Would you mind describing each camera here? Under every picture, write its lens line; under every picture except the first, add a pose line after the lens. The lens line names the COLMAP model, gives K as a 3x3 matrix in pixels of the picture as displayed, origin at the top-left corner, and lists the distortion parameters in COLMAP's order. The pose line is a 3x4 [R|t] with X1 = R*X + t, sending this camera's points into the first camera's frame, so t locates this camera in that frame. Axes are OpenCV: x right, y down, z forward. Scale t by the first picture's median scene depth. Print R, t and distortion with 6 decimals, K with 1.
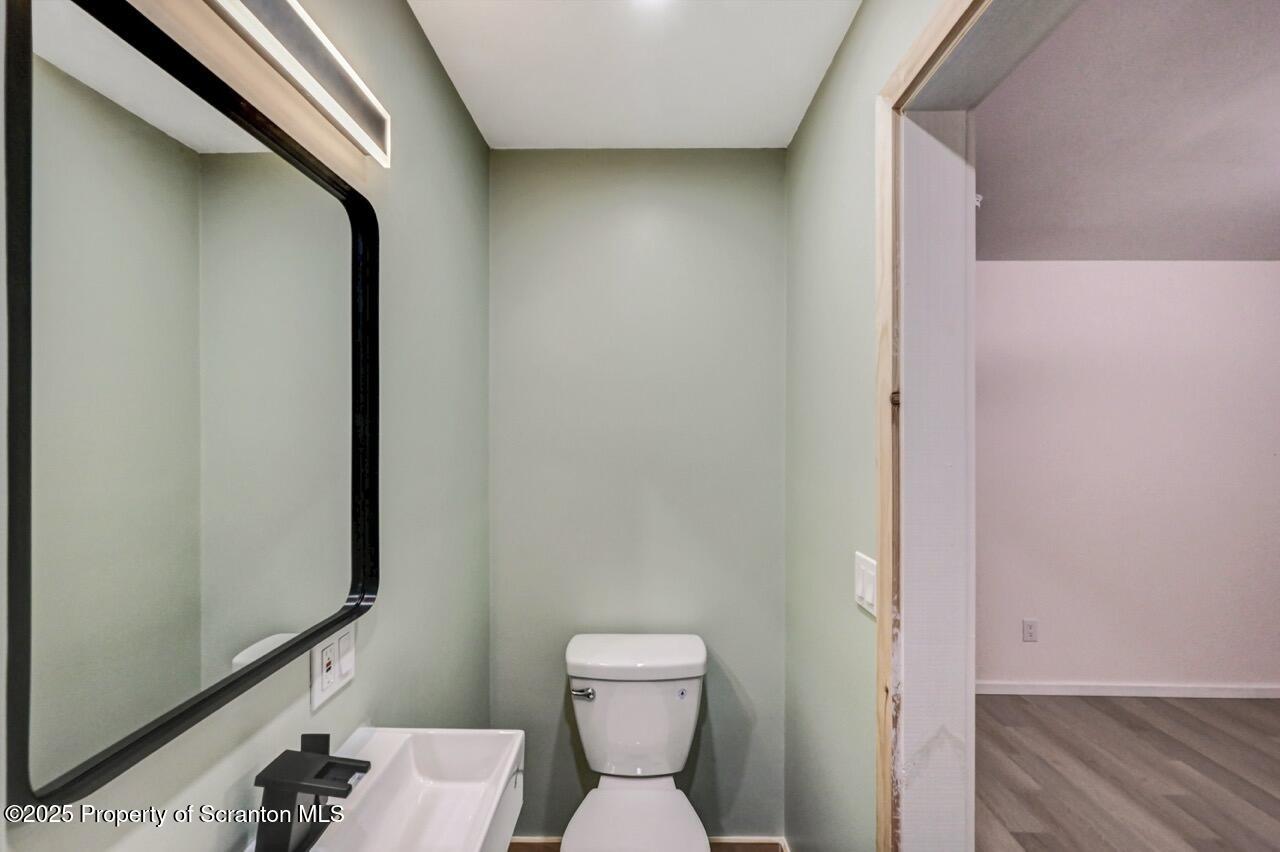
lens RADIAL K [[517.8, 0, 637.1], [0, 517.8, 420.9], [0, 0, 1]] dist [0.000522, 0.001256]
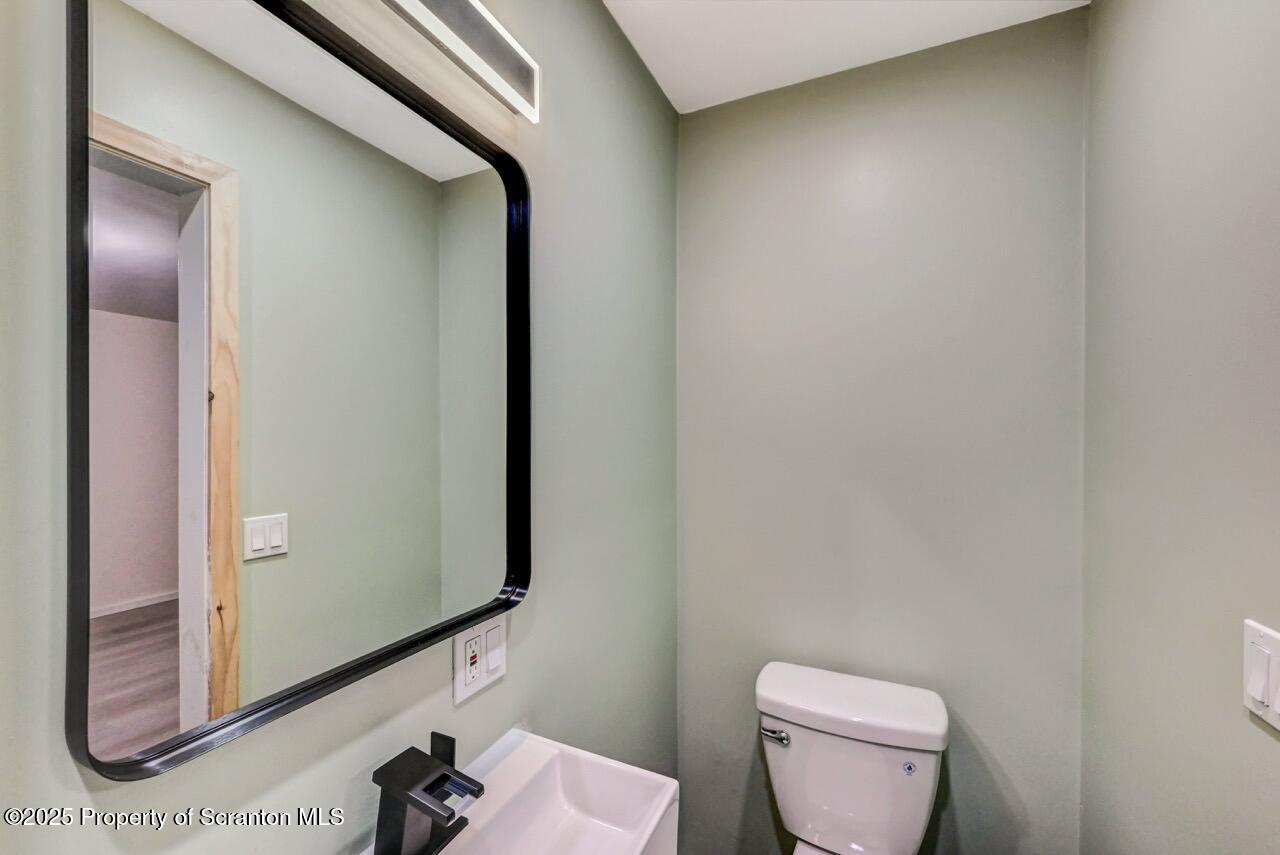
lens RADIAL K [[510.4, 0, 636.4], [0, 510.4, 432.4], [0, 0, 1]] dist [-0.002691, 0.000571]
pose [[0.909393, 0.001210, -0.415936, 0.052256], [0.002330, 0.999965, 0.008004, 0.048956], [0.415931, -0.008248, 0.909359, 0.258992]]
